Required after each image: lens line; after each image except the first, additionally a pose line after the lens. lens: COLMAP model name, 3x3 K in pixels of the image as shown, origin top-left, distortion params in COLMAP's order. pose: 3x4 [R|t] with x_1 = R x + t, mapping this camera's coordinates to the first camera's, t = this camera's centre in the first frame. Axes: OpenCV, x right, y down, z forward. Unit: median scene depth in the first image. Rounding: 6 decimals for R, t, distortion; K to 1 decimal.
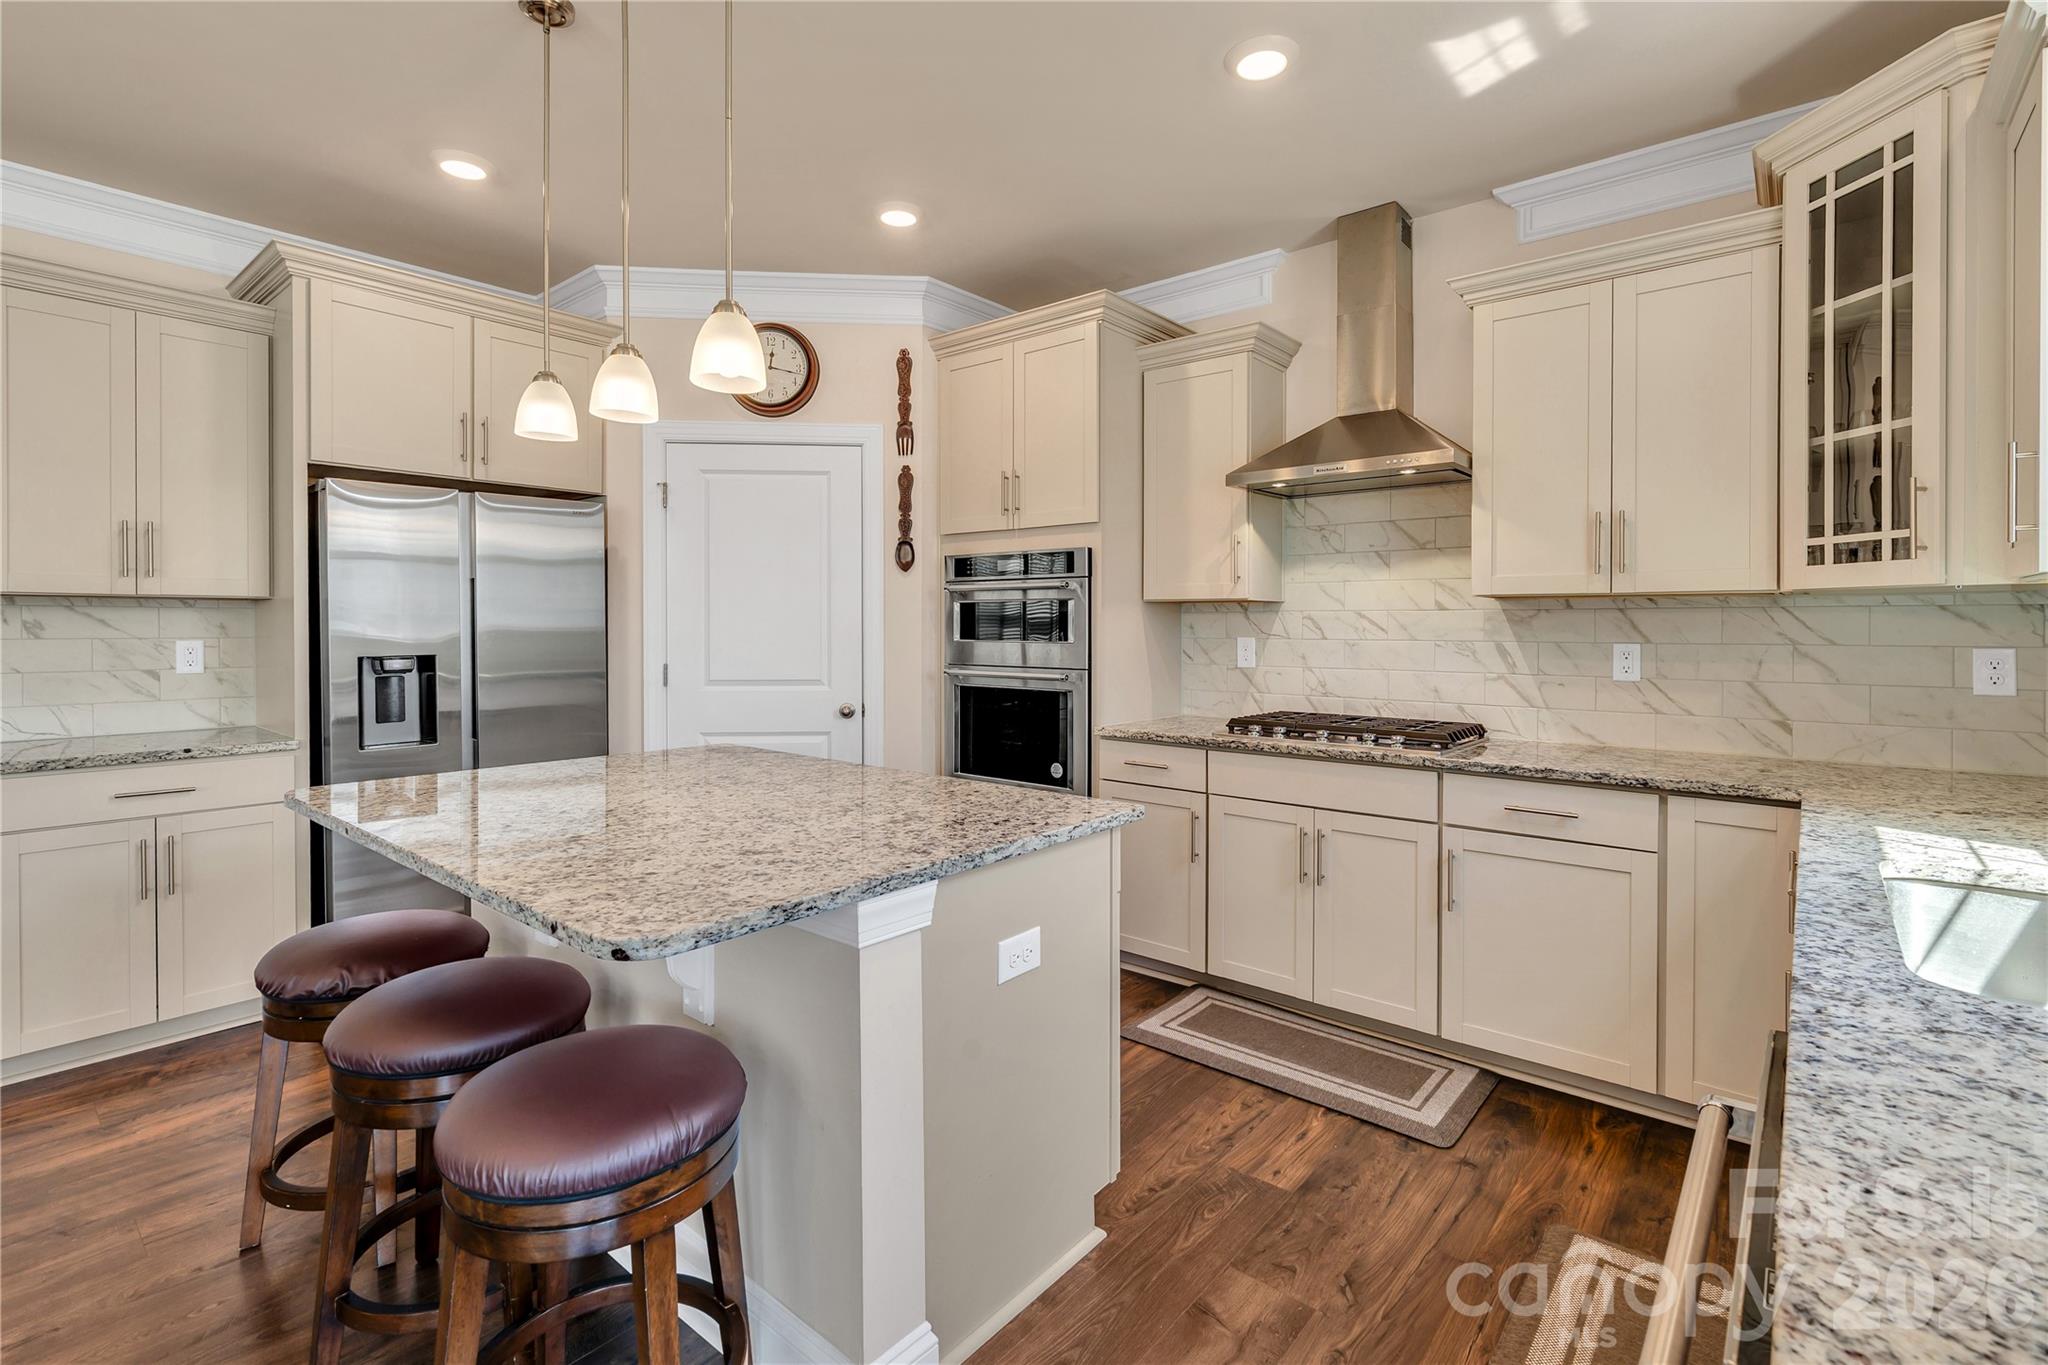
lens RADIAL K [[941.9, 0, 1032.8], [0, 941.9, 648.3], [0, 0, 1]] dist [-0.002639, 0.000102]
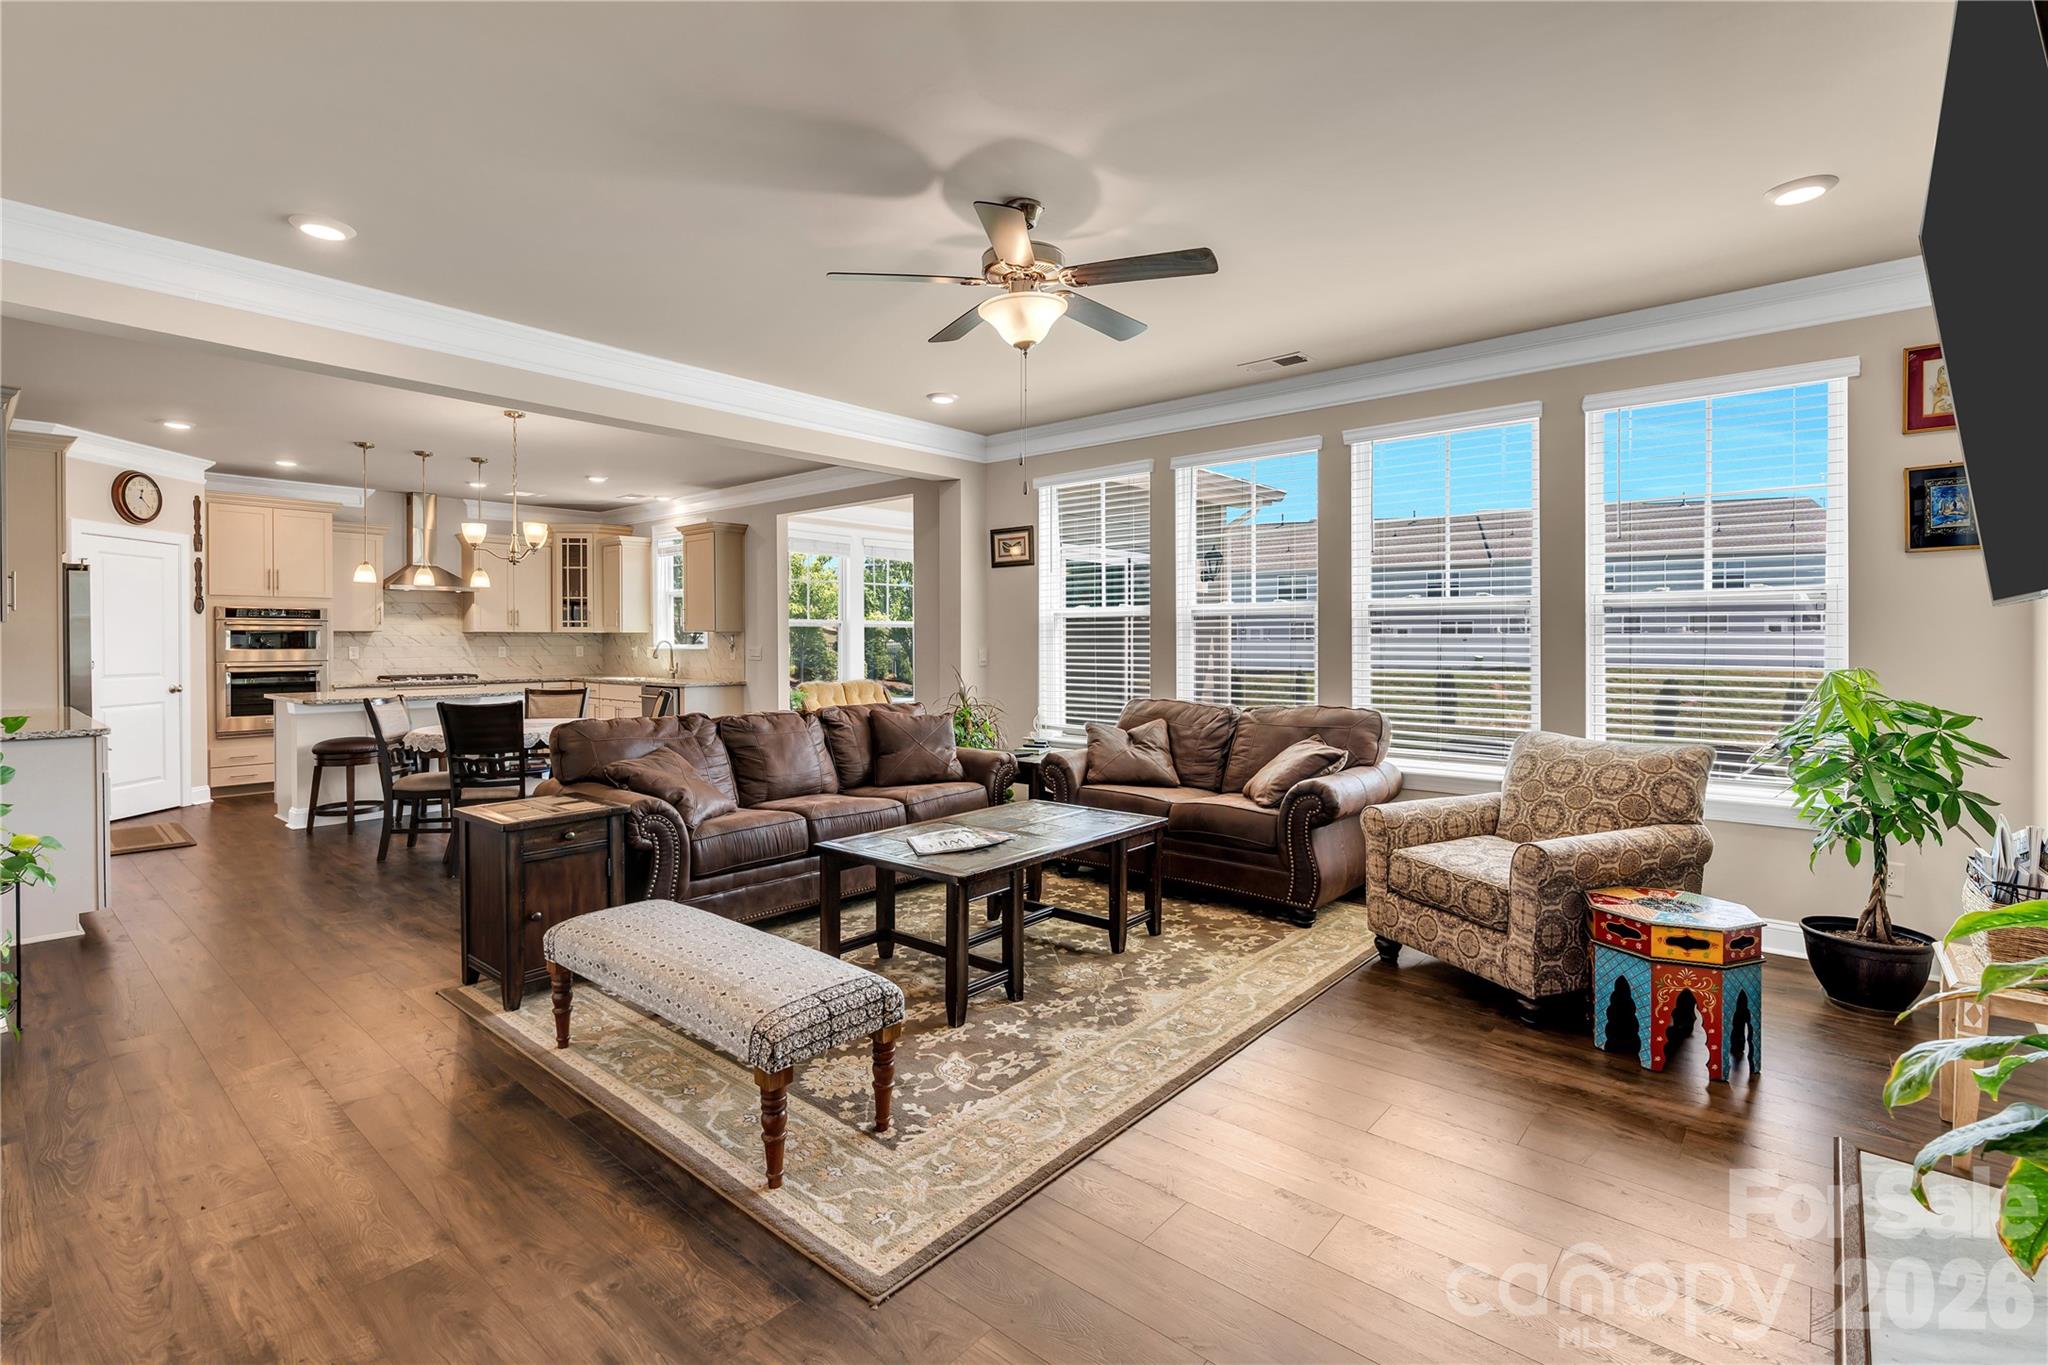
lens RADIAL K [[901.2, 0, 1027.2], [0, 901.2, 634.2], [0, 0, 1]] dist [-0.001439, -0.000071]
pose [[-0.005169, 0.003143, 0.999982, -2.579566], [0.025066, 0.999681, -0.003012, 0.008498], [-0.999672, 0.025050, -0.005246, -0.853922]]
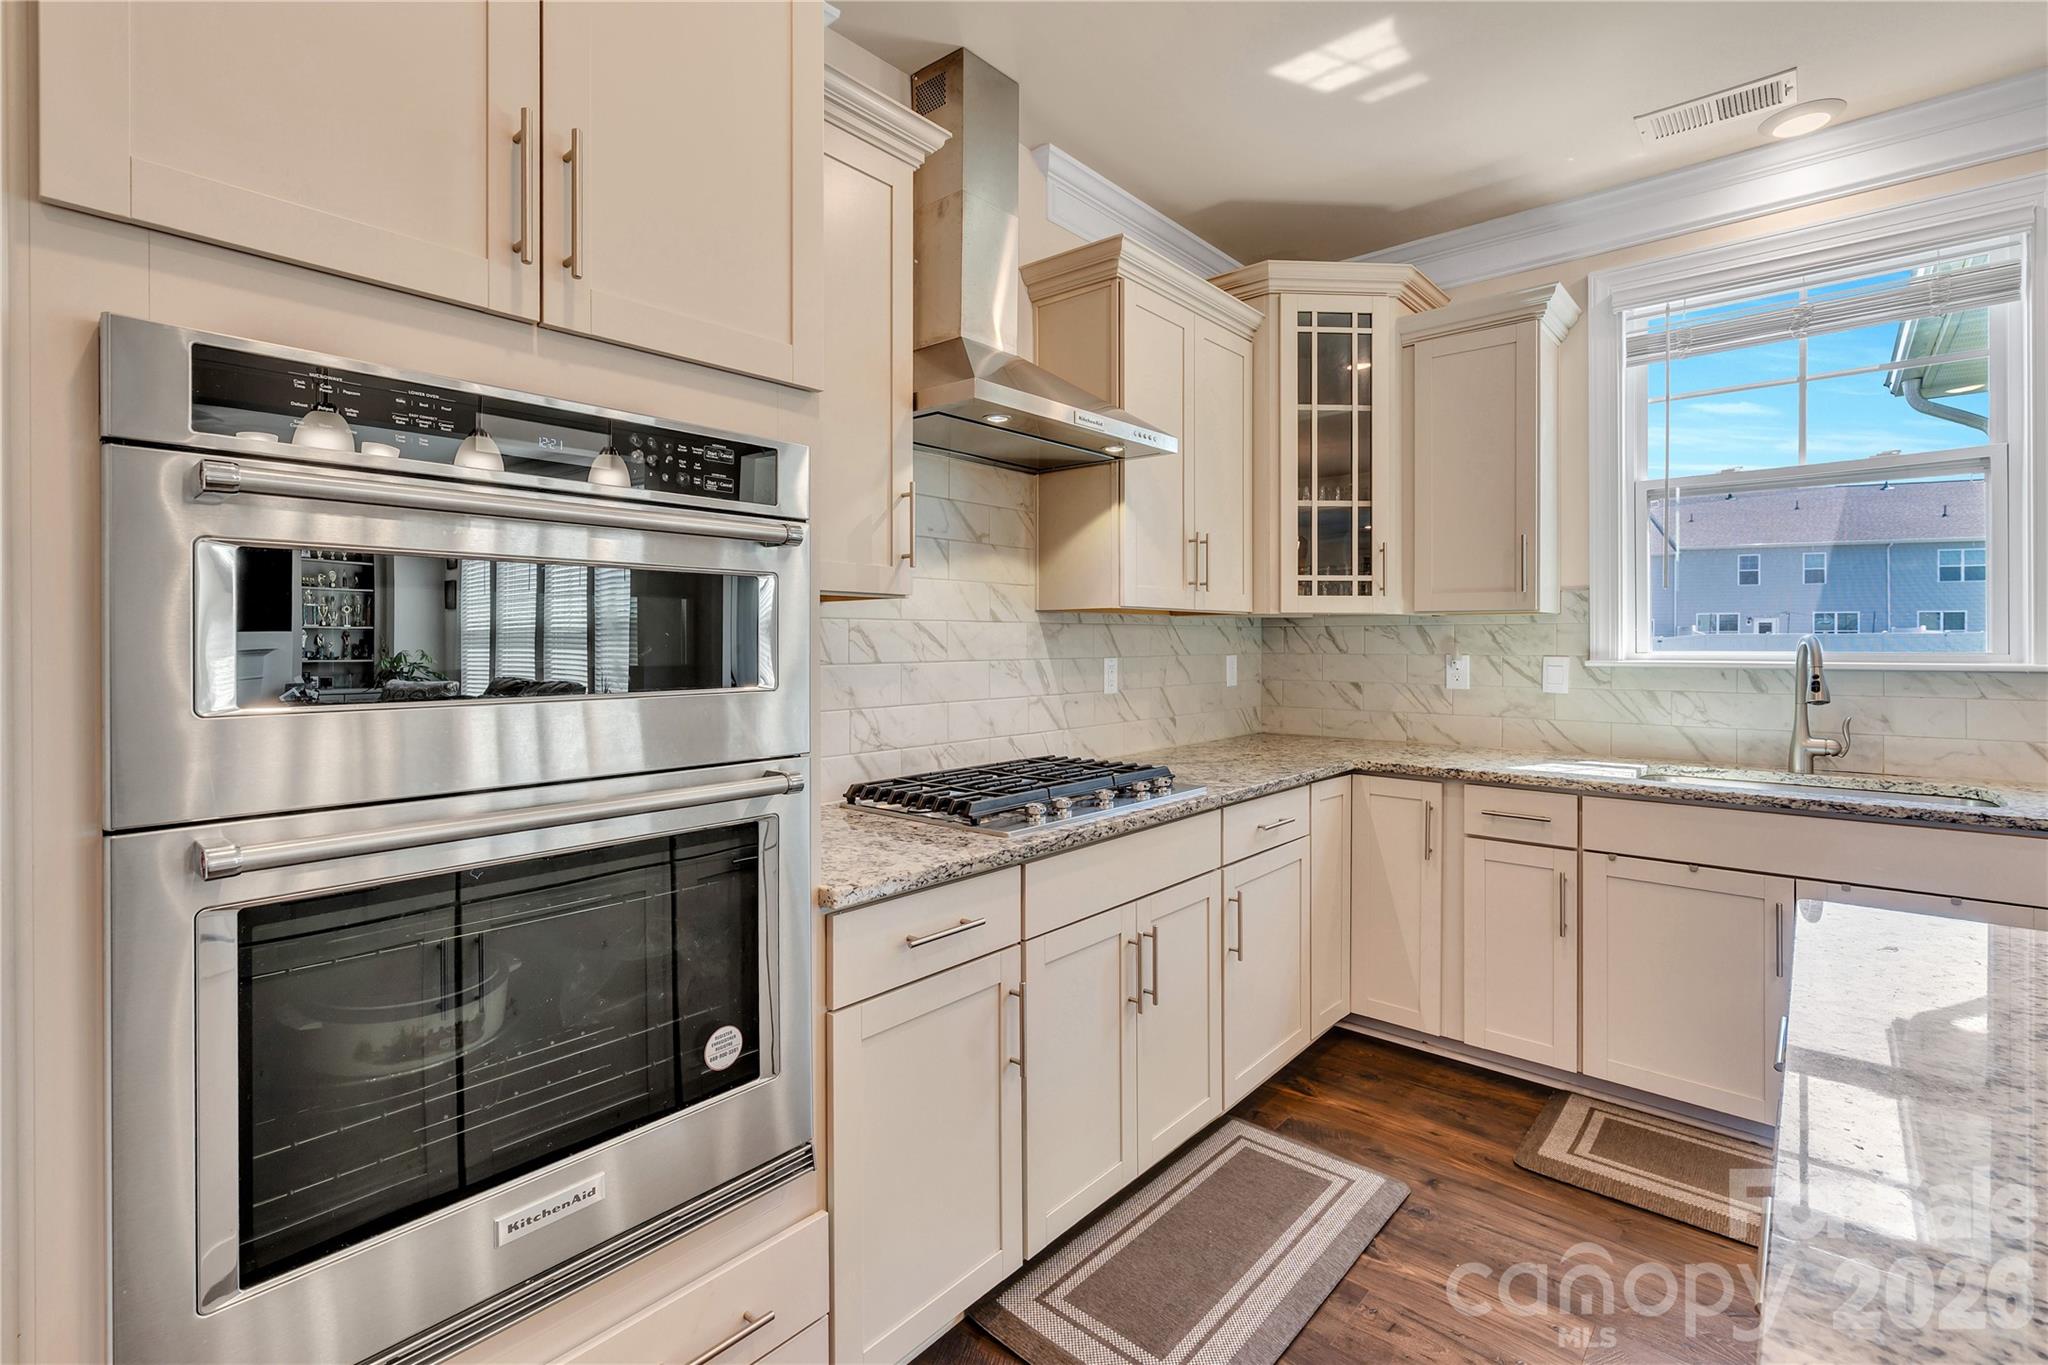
lens RADIAL K [[913.2, 0, 1033.2], [0, 913.2, 647.8], [0, 0, 1]] dist [-0.011283, 0.000093]
pose [[0.029817, -0.008959, 0.999515, -0.383356], [0.027647, 0.999585, 0.008135, -0.026698], [-0.999173, 0.027391, 0.030053, 1.054406]]
